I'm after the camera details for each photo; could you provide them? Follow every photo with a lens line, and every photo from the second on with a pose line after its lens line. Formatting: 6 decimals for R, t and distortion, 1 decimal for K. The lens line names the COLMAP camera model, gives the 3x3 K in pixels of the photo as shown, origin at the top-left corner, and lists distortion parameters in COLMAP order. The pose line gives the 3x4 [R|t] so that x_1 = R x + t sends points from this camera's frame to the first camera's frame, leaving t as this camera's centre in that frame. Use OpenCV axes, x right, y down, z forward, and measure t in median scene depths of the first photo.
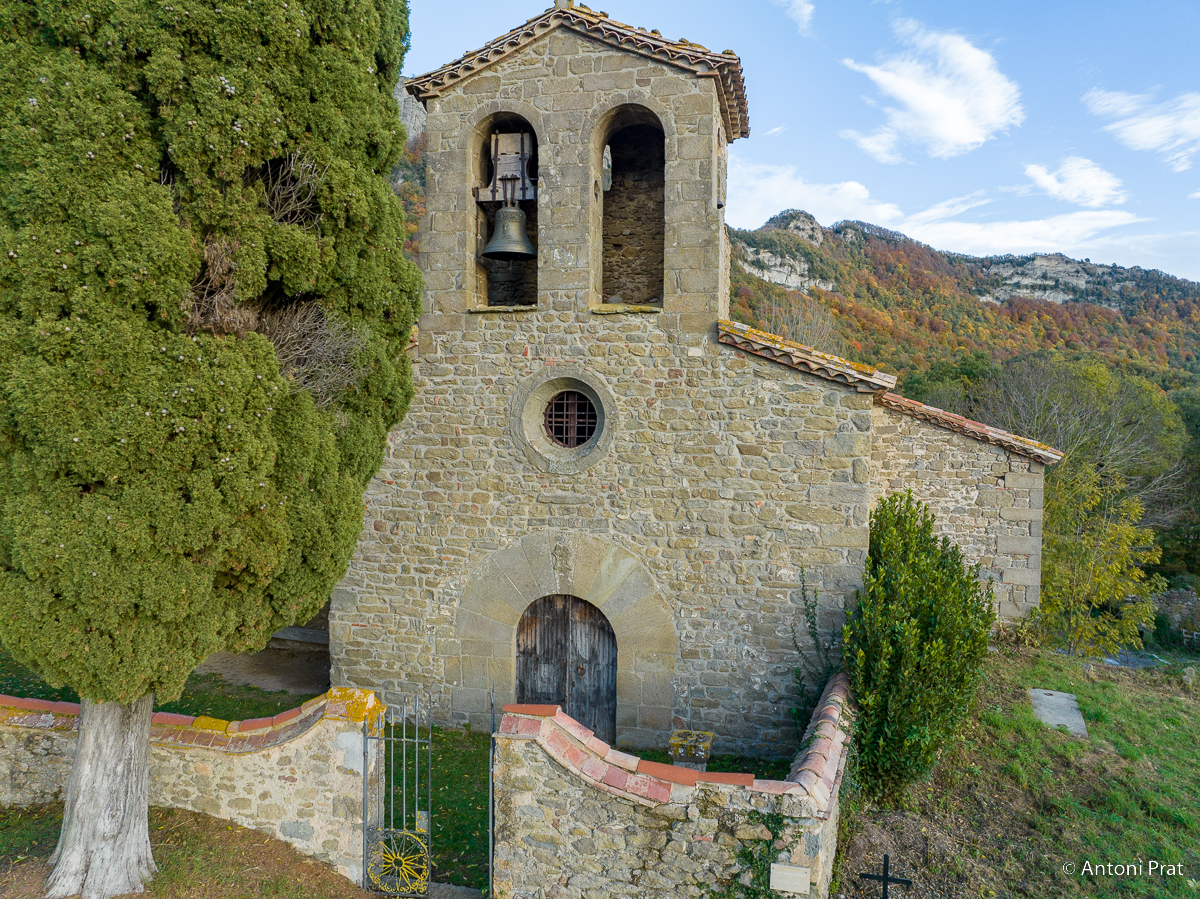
lens RADIAL K [[846.4, 0, 600.0], [0, 846.4, 449.6], [0, 0, 1]] dist [-0.041011, 0.011638]
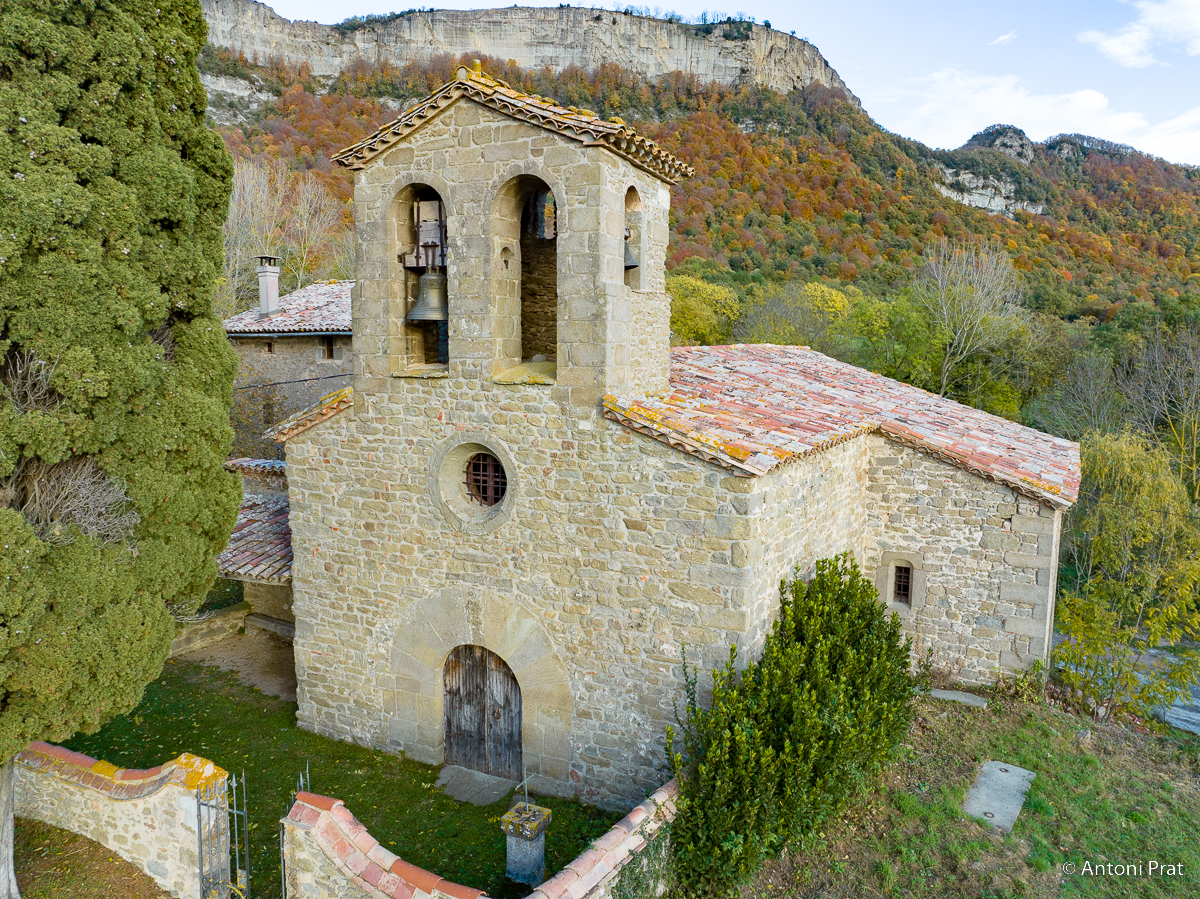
lens RADIAL K [[846.4, 0, 600.0], [0, 846.4, 449.1], [0, 0, 1]] dist [-0.041011, 0.011638]
pose [[0.977411, 0.023426, -0.210043, 0.320711], [-0.007102, 0.996917, 0.078135, -0.155703], [0.211226, -0.074879, 0.974565, 0.018688]]
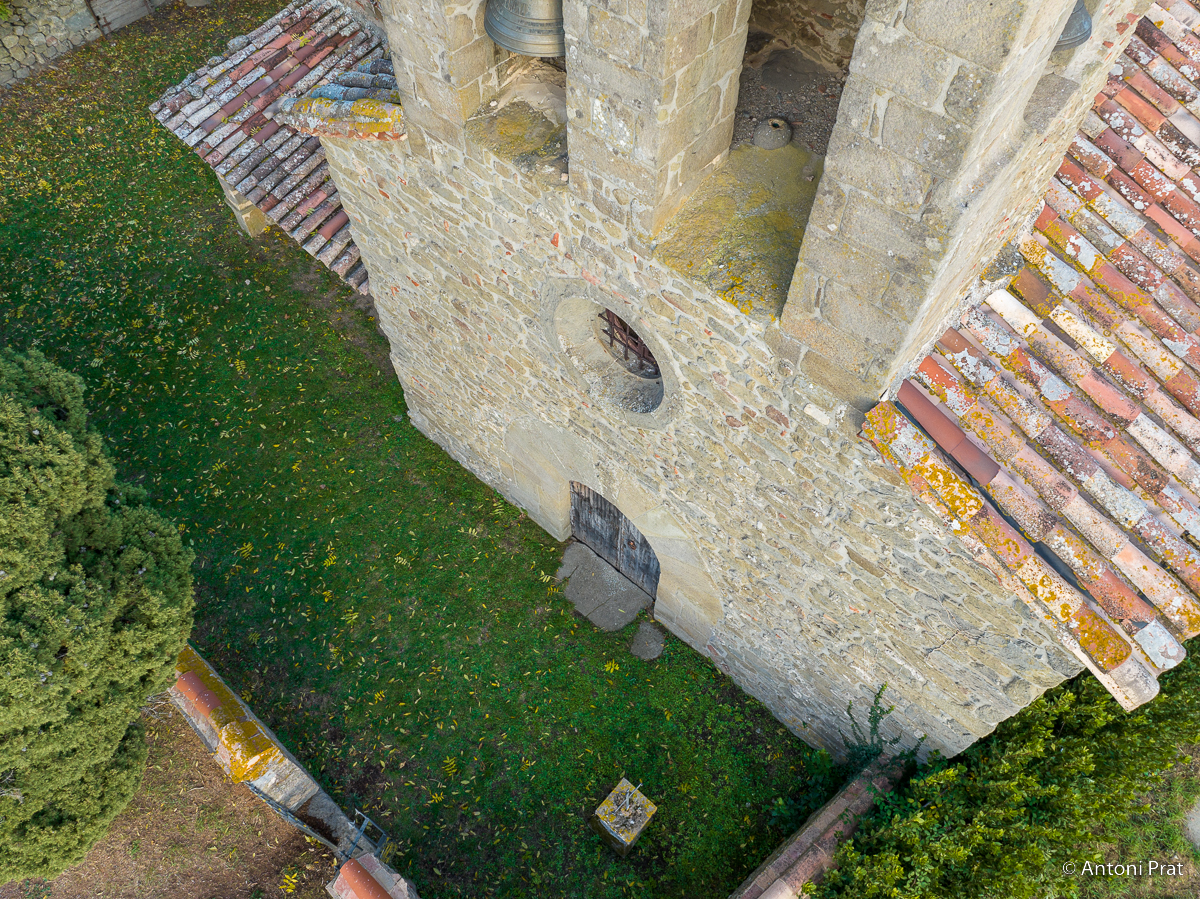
lens RADIAL K [[846.4, 0, 600.1], [0, 846.4, 446.7], [0, 0, 1]] dist [-0.041011, 0.011638]
pose [[0.882161, 0.393995, -0.257992, 0.126570], [-0.017133, 0.574300, 0.818466, -0.473480], [0.470636, -0.717598, 0.513376, 0.631021]]
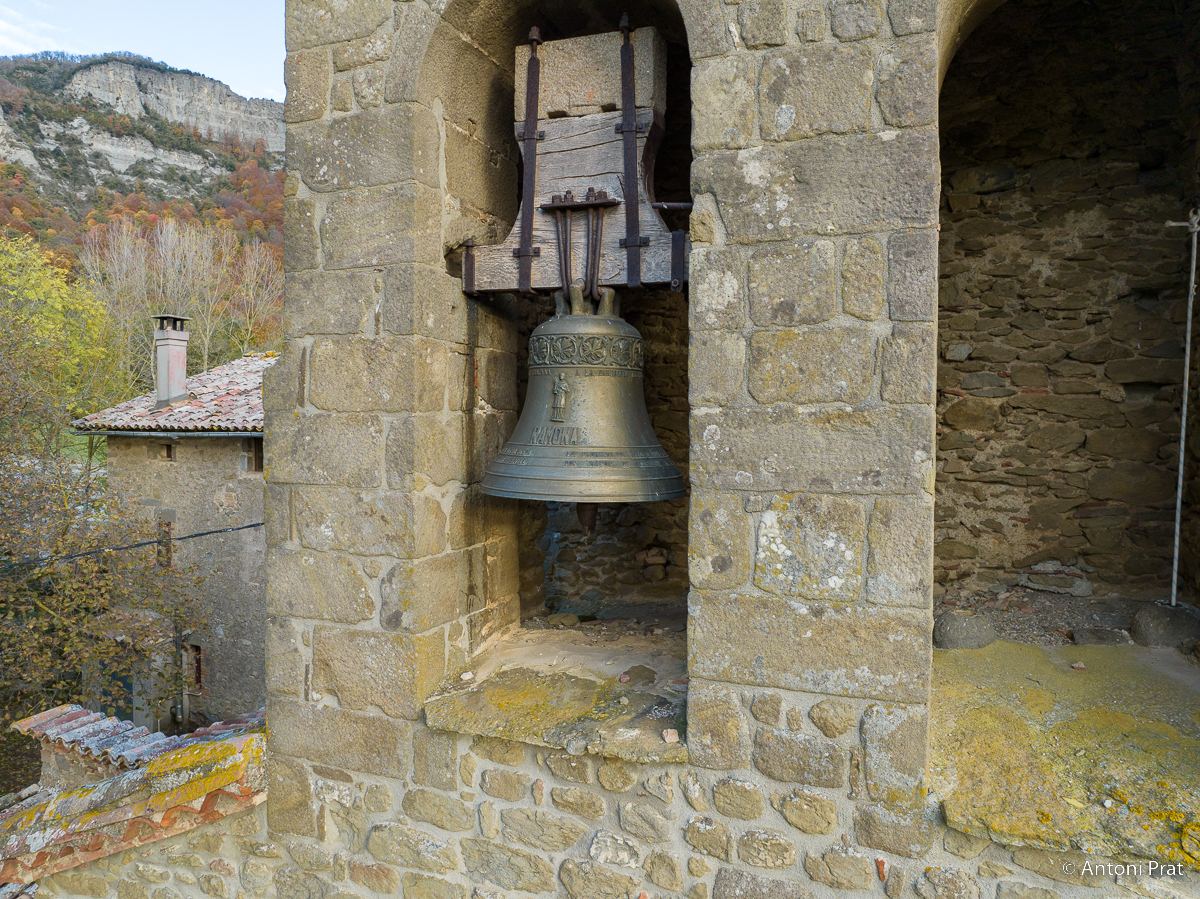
lens RADIAL K [[846.4, 0, 597.9], [0, 846.4, 447.5], [0, 0, 1]] dist [-0.041011, 0.011638]
pose [[0.987406, 0.002800, -0.158185, -0.059989], [-0.004650, 0.999925, -0.011323, -0.244178], [0.158141, 0.011916, 0.987345, 0.744668]]
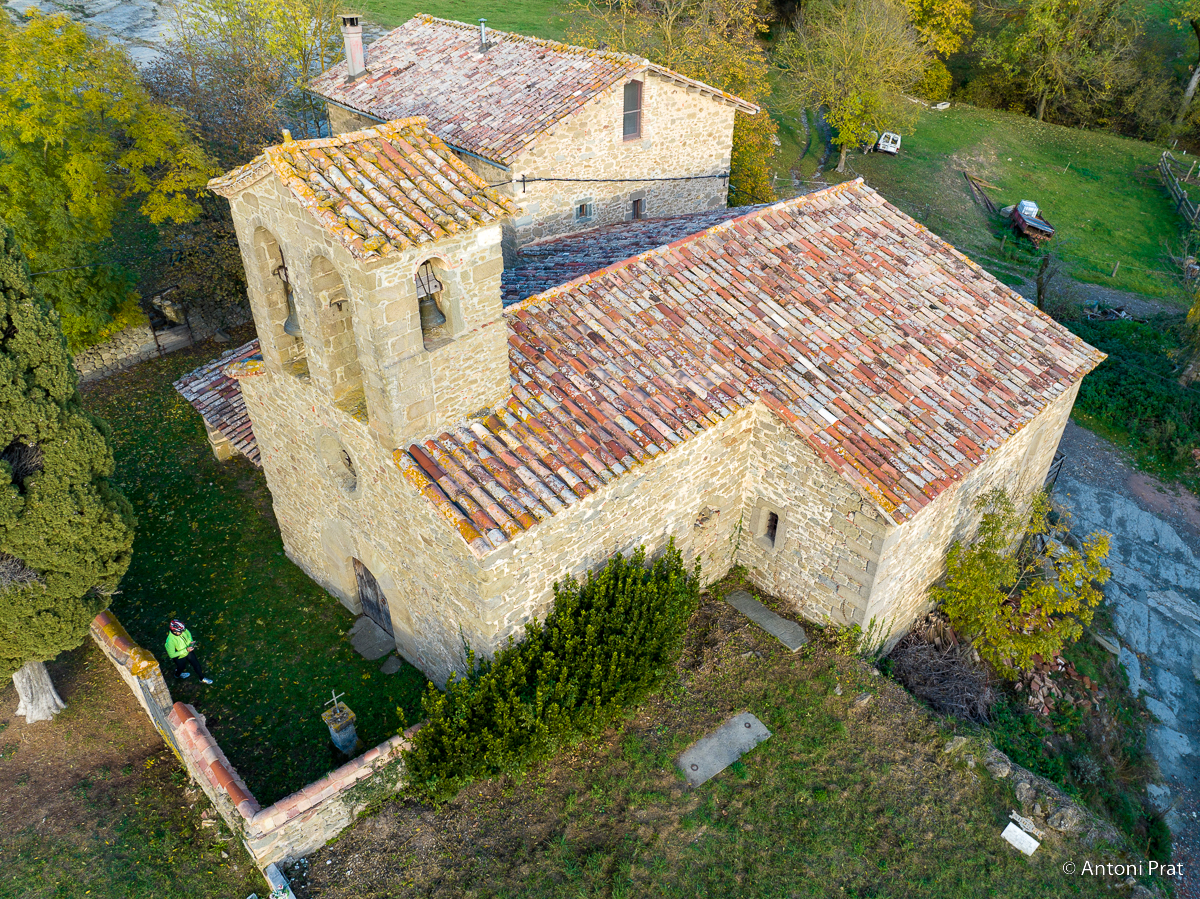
lens RADIAL K [[846.4, 0, 598.4], [0, 846.4, 446.9], [0, 0, 1]] dist [-0.041011, 0.011638]
pose [[0.867472, 0.277475, -0.412917, 0.836775], [-0.018527, 0.847449, 0.530554, -0.754425], [0.497141, -0.452590, 0.740279, 0.222438]]
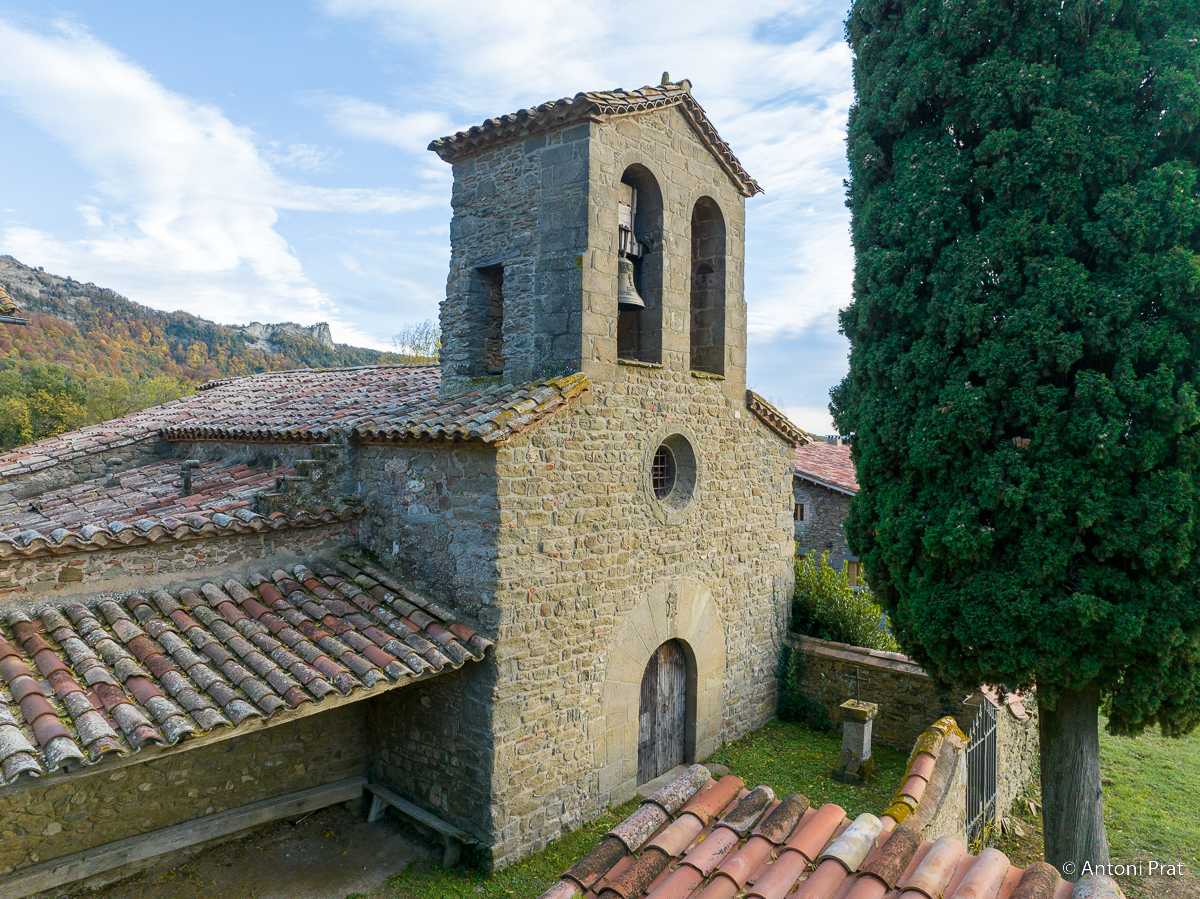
lens RADIAL K [[846.4, 0, 596.9], [0, 846.4, 449.0], [0, 0, 1]] dist [-0.041011, 0.011638]
pose [[0.430317, -0.013732, 0.902573, -1.016253], [0.028837, 0.999583, 0.001460, -0.068500], [-0.902217, 0.025400, 0.430533, 0.615348]]
